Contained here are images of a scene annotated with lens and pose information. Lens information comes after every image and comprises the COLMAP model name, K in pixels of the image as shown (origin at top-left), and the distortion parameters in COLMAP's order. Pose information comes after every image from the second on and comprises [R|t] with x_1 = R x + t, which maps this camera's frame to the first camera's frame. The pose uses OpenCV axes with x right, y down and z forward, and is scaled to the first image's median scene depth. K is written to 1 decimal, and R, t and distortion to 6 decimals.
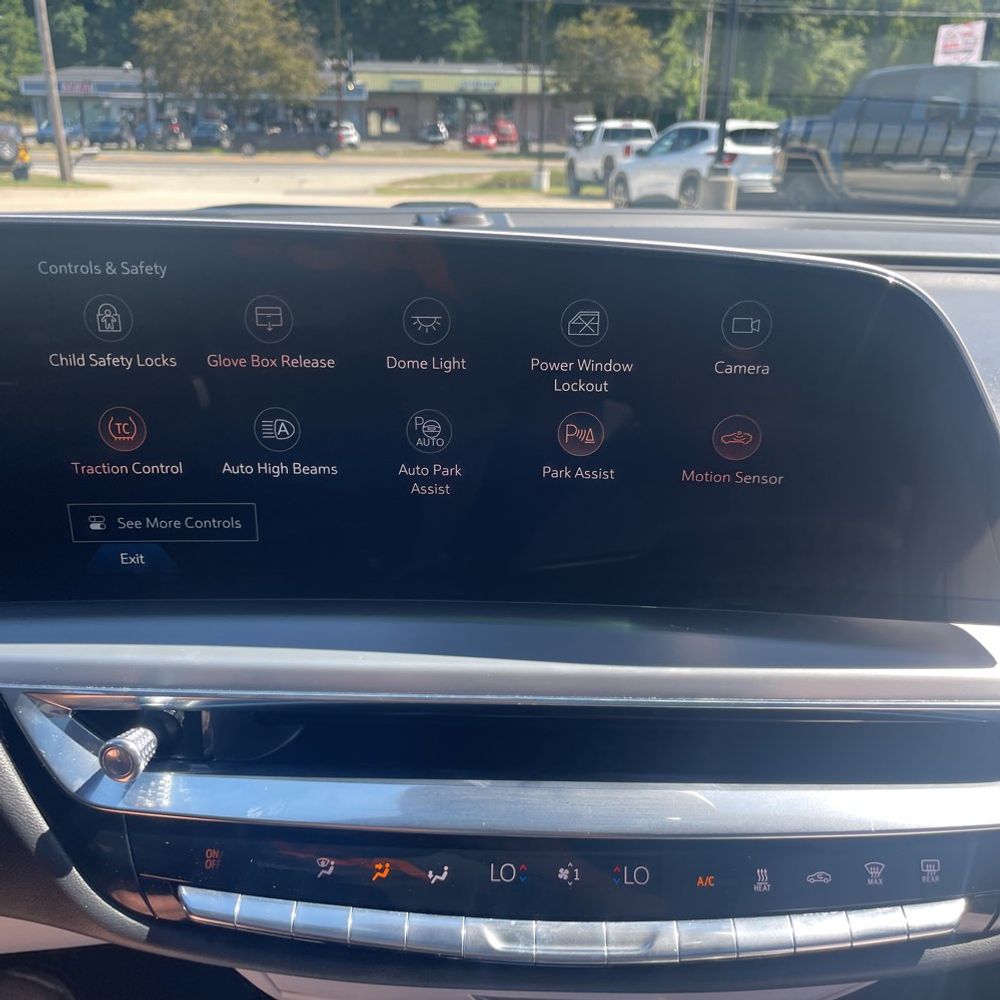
lens RADIAL K [[1018.4, 0, 512.7], [0, 1018.4, 477.7], [0, 0, 1]] dist [0.115768, -0.196766]
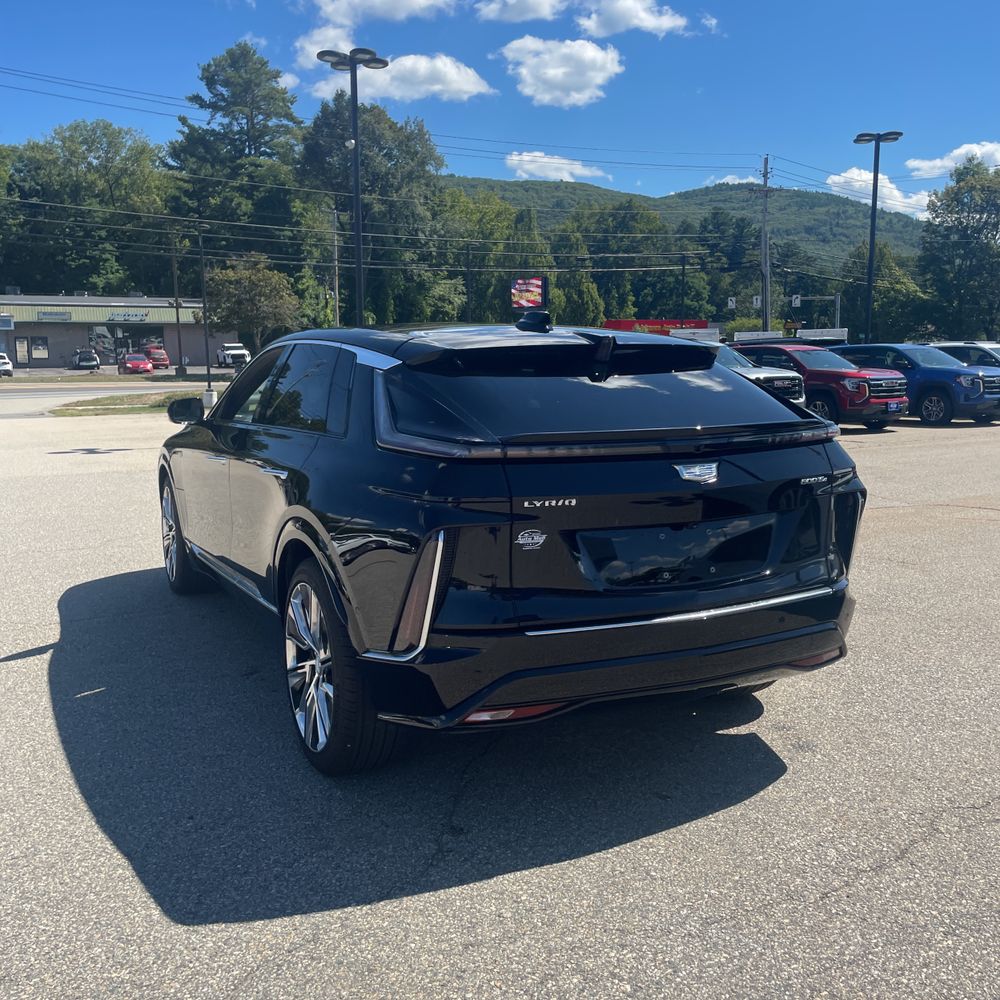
lens RADIAL K [[1002.8, 0, 496.3], [0, 1002.8, 486.9], [0, 0, 1]] dist [0.096938, -0.142260]
pose [[0.946641, -0.061785, 0.316312, -0.020914], [0.120156, 0.978352, -0.168494, 0.026410], [-0.299054, 0.197510, 0.933572, -0.096765]]
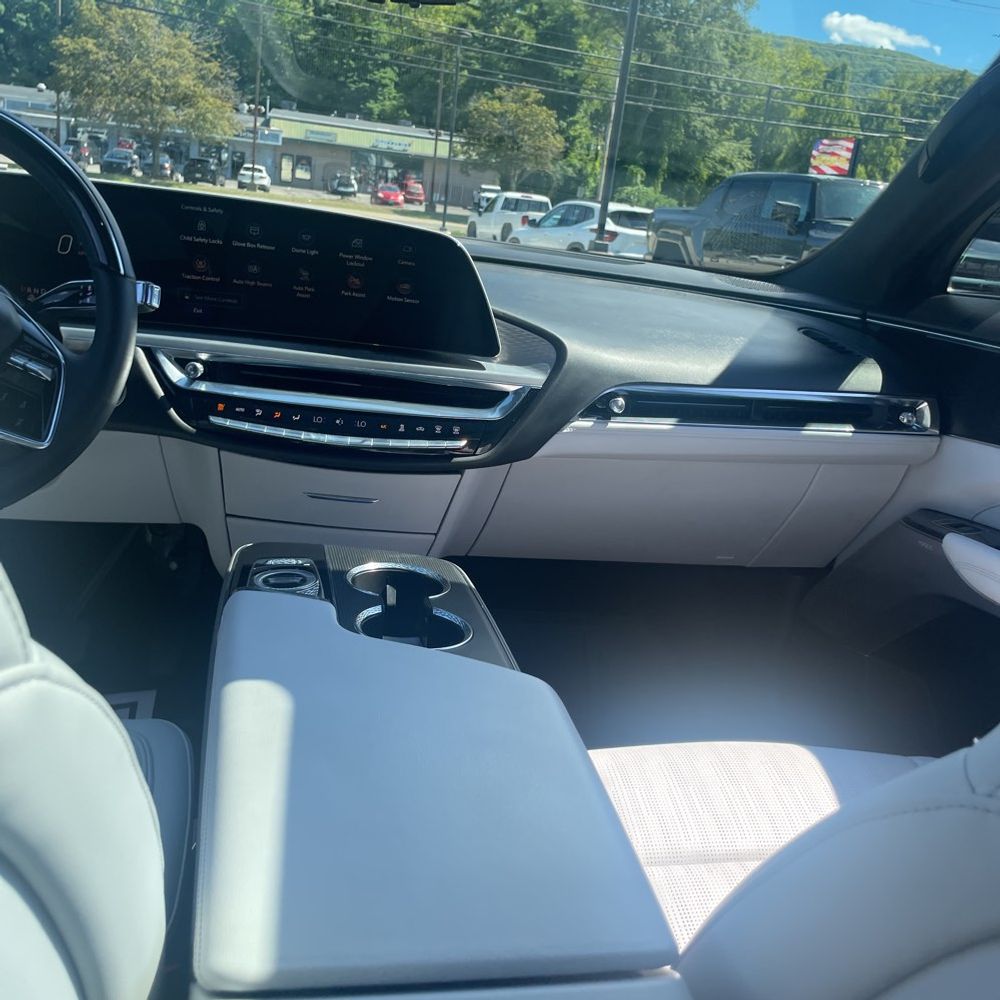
lens RADIAL K [[1002.8, 0, 496.3], [0, 1002.8, 486.9], [0, 0, 1]] dist [0.096938, -0.142260]
pose [[0.992402, 0.077687, 0.095412, 0.001786], [-0.073448, 0.996183, -0.047164, 0.004947], [-0.098712, 0.039798, 0.994320, -0.014583]]
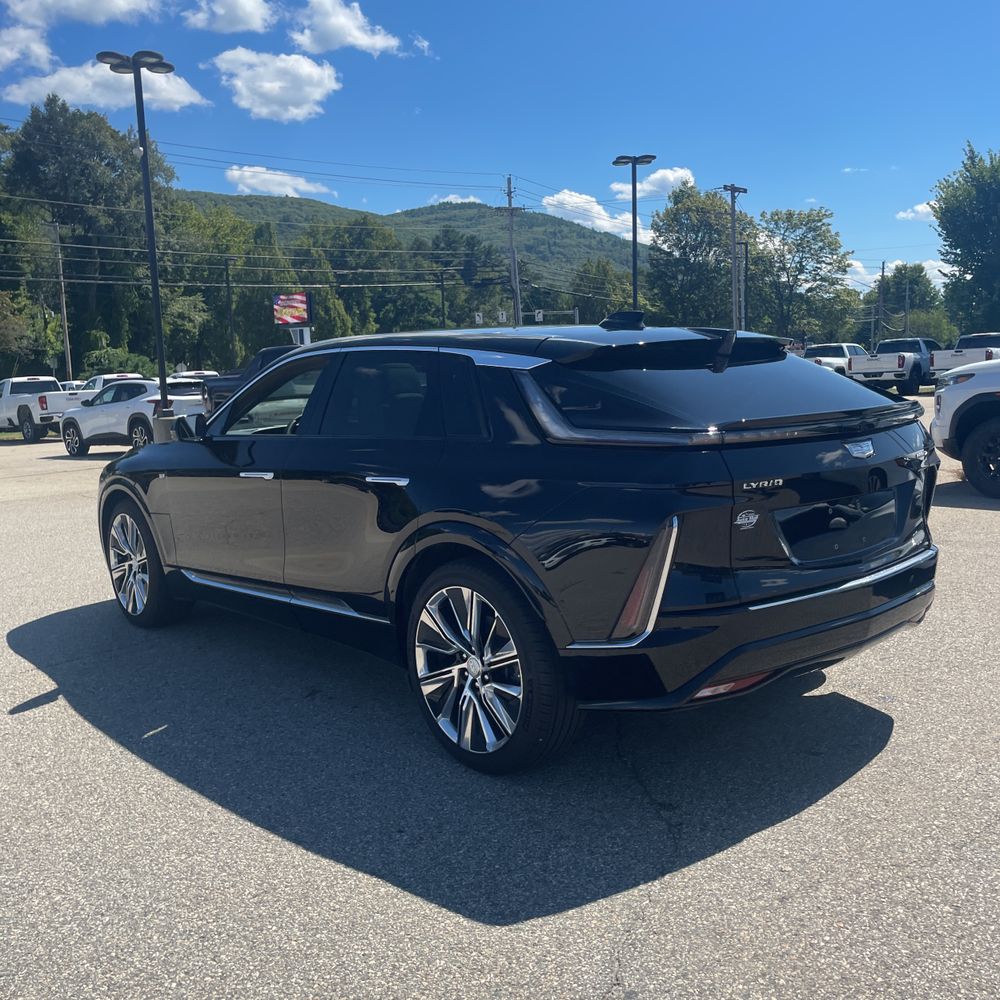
lens RADIAL K [[1004.0, 0, 495.9], [0, 1004.0, 495.3], [0, 0, 1]] dist [0.092712, -0.128915]
pose [[0.832694, -0.114226, 0.541823, -0.045813], [0.219397, 0.966469, -0.133429, 0.023432], [-0.508414, 0.229980, 0.829834, -0.086920]]
